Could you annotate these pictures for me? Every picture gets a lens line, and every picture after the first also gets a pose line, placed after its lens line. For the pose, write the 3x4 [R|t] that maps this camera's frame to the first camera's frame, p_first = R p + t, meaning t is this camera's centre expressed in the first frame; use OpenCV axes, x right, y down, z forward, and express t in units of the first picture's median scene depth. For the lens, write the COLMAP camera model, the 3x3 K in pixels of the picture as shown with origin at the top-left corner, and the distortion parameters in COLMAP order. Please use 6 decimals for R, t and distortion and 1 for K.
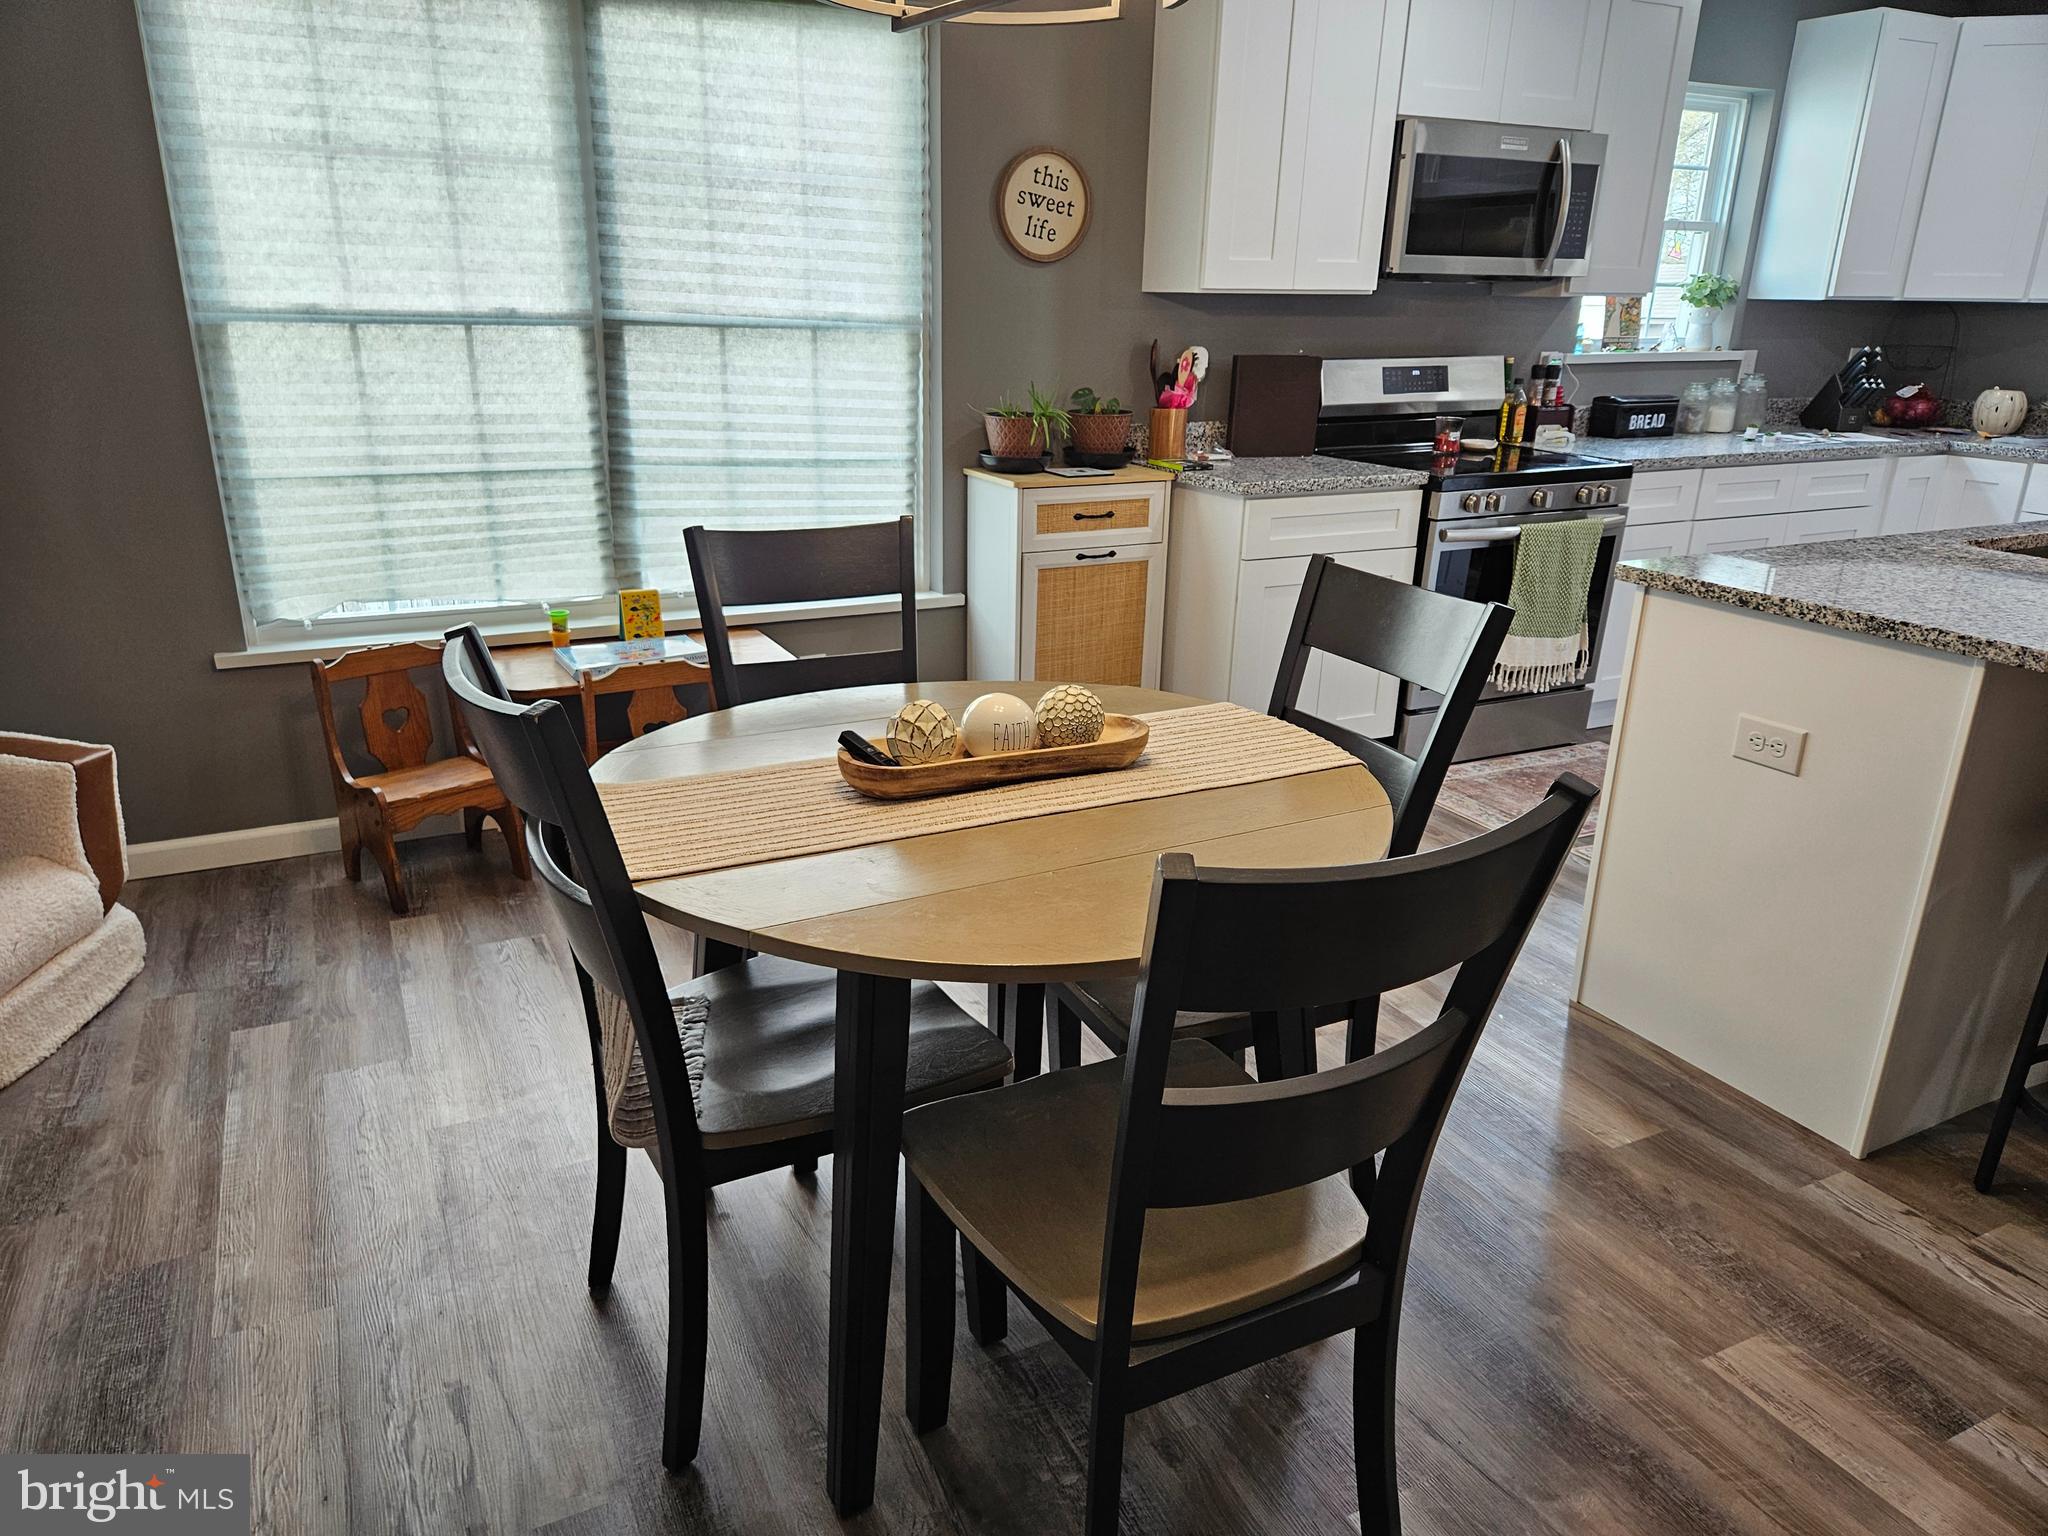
lens RADIAL K [[1364.7, 0, 1010.3], [0, 1364.7, 777.7], [0, 0, 1]] dist [0.075075, -0.059975]
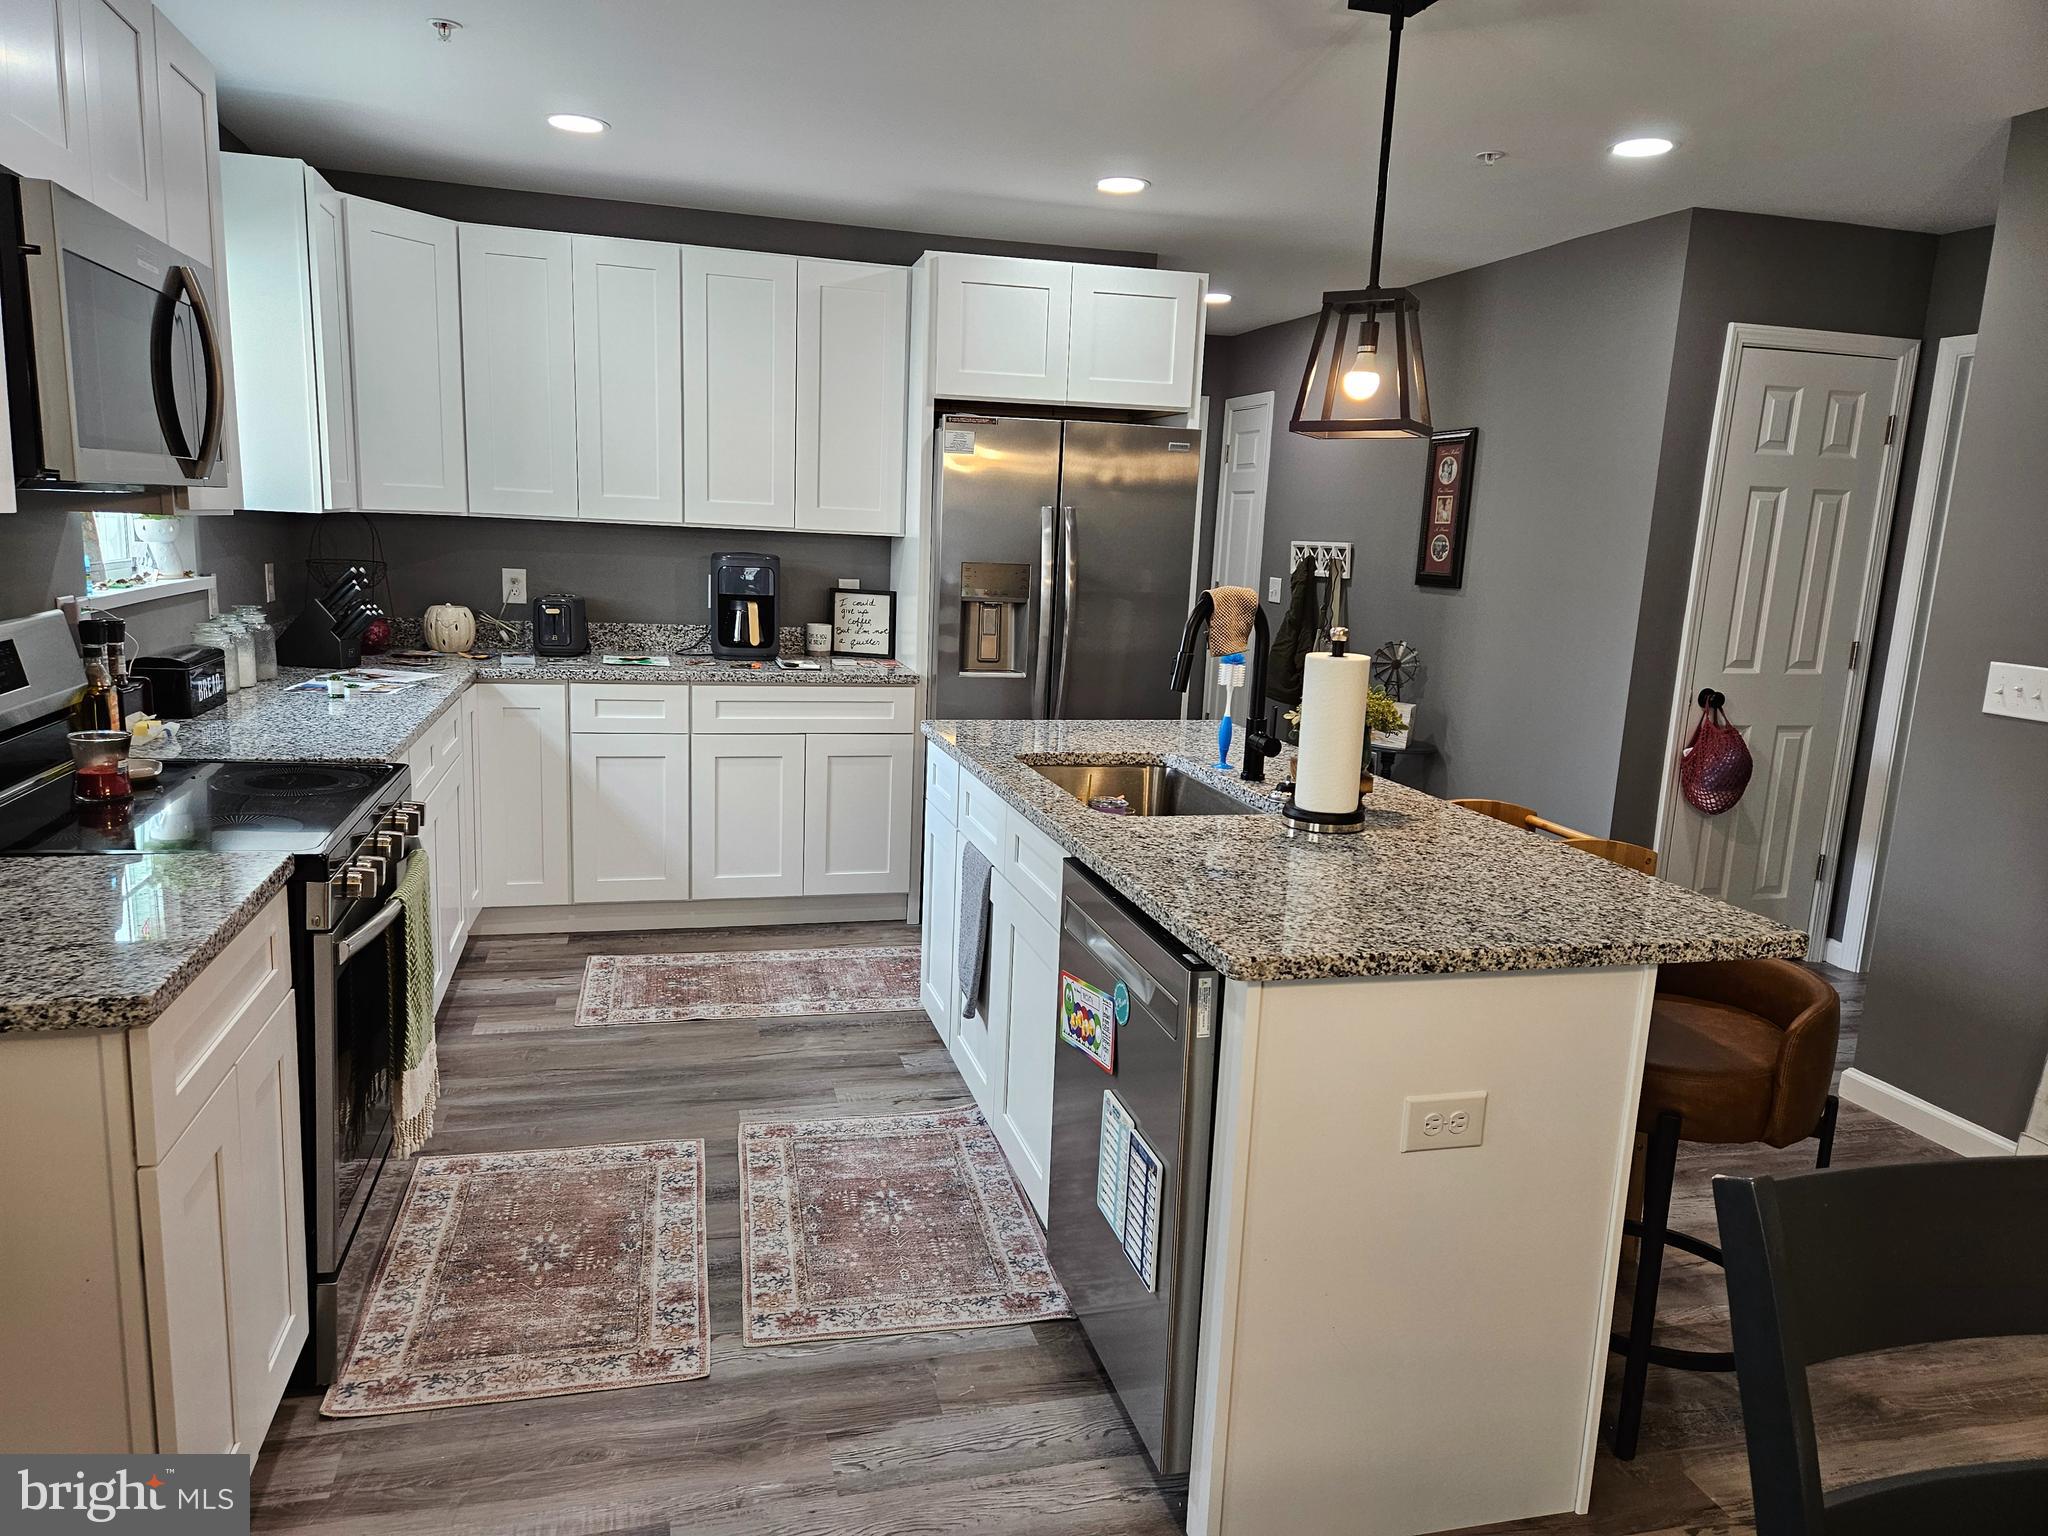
lens RADIAL K [[1364.7, 0, 1004.3], [0, 1364.7, 778.9], [0, 0, 1]] dist [0.075075, -0.059975]
pose [[0.214368, -0.189853, 0.958124, -0.117774], [0.289231, 0.949274, 0.123387, -0.194812], [-0.932948, 0.250669, 0.258405, 0.499593]]
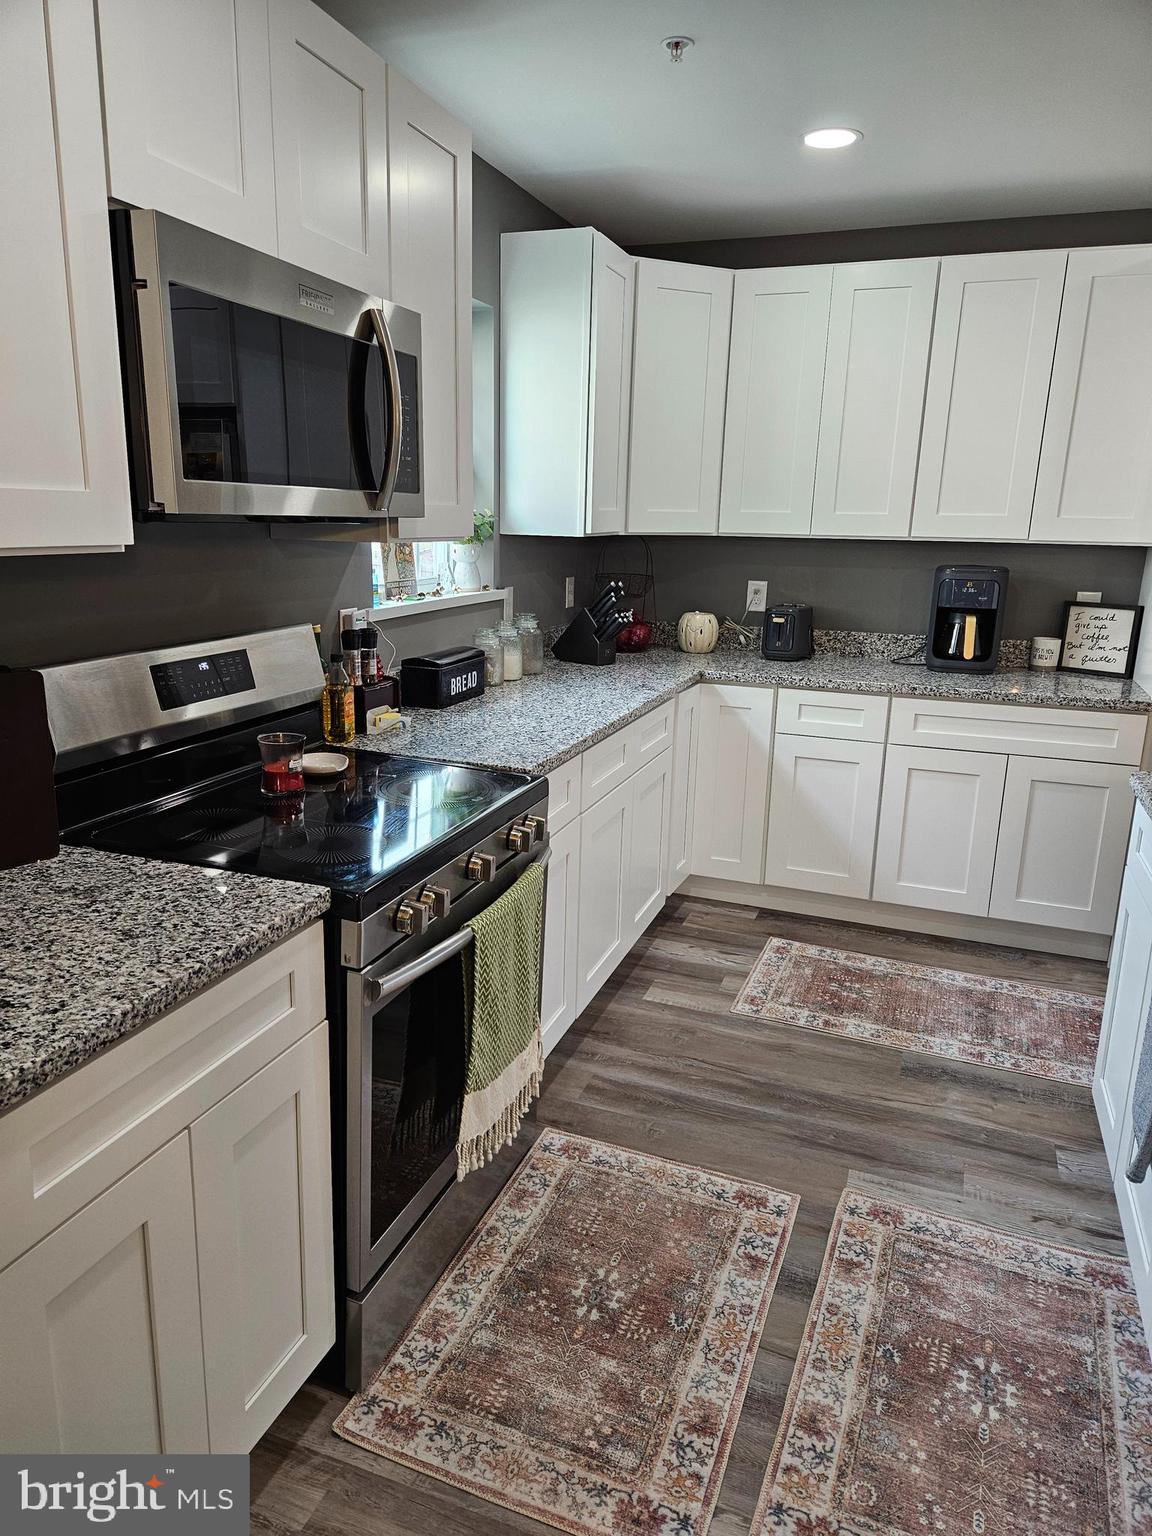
lens RADIAL K [[1023.6, 0, 561.9], [0, 1023.6, 766.7], [0, 0, 1]] dist [0.075075, -0.059975]
pose [[0.738170, -0.164686, 0.654205, 0.101576], [0.217107, 0.976148, 0.000759, -0.205379], [-0.638725, 0.141472, 0.756317, 0.534854]]
